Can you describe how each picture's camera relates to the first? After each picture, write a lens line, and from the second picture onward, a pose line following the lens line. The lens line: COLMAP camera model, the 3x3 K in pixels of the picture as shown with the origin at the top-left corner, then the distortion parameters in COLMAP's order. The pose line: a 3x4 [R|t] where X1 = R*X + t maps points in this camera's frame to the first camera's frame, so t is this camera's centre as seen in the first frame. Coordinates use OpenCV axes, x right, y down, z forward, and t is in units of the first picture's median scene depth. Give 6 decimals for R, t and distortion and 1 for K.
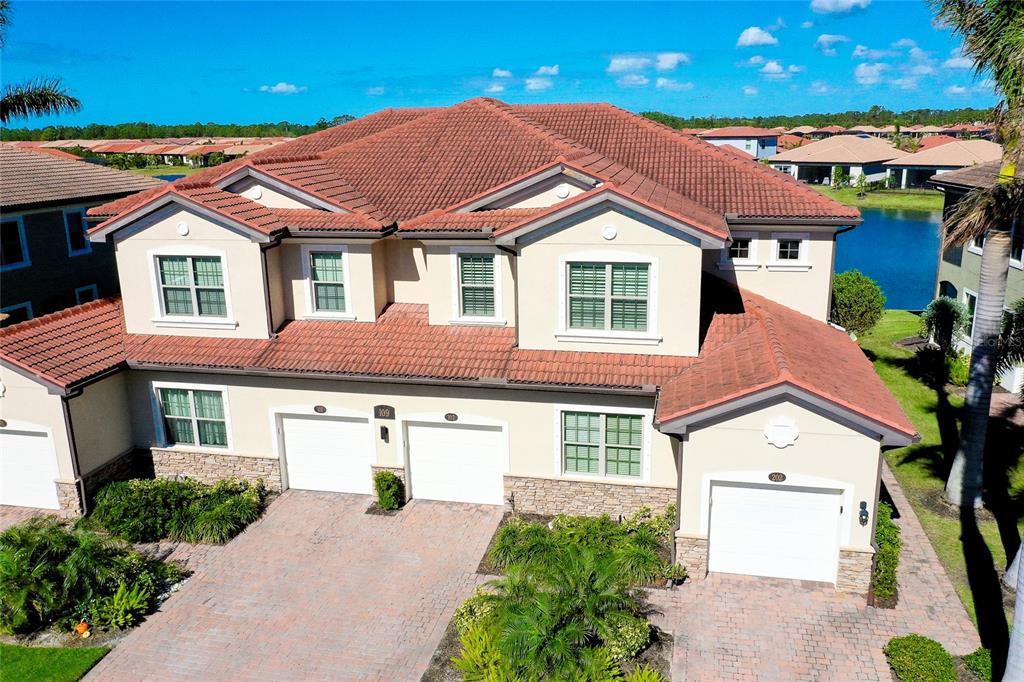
lens RADIAL K [[804.4, 0, 507.5], [0, 804.4, 340.8], [0, 0, 1]] dist [-0.008601, 0.012046]
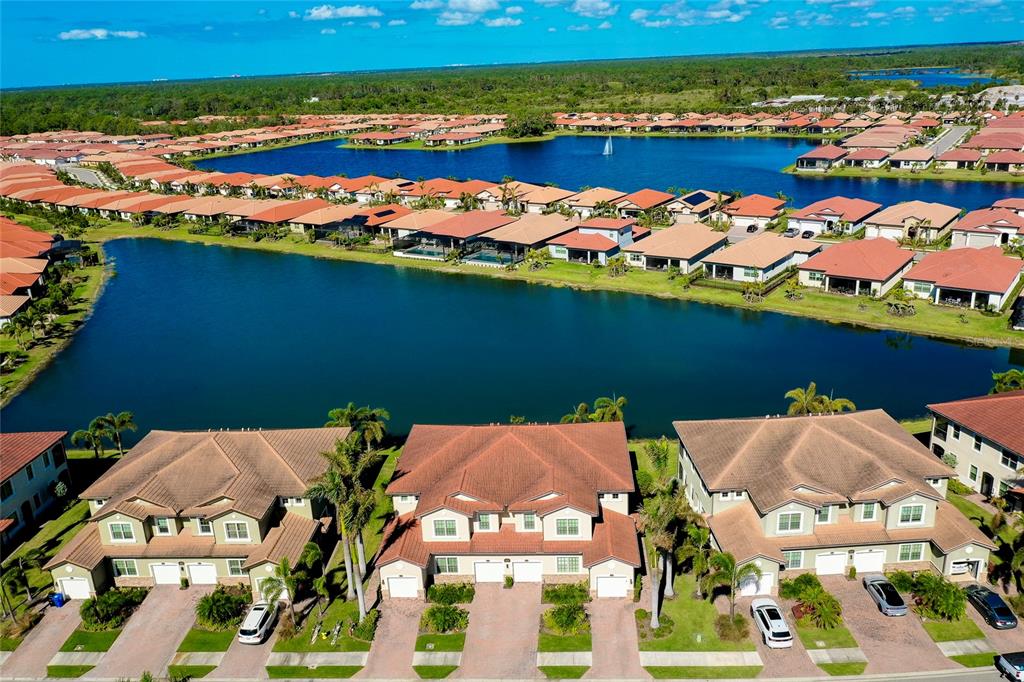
lens RADIAL K [[804.4, 0, 512.1], [0, 804.4, 339.4], [0, 0, 1]] dist [-0.008601, 0.012046]
pose [[0.986946, -0.069824, 0.145128, -0.579936], [0.062665, 0.996609, 0.053332, -1.076852], [-0.148360, -0.043542, 0.987974, -2.485846]]
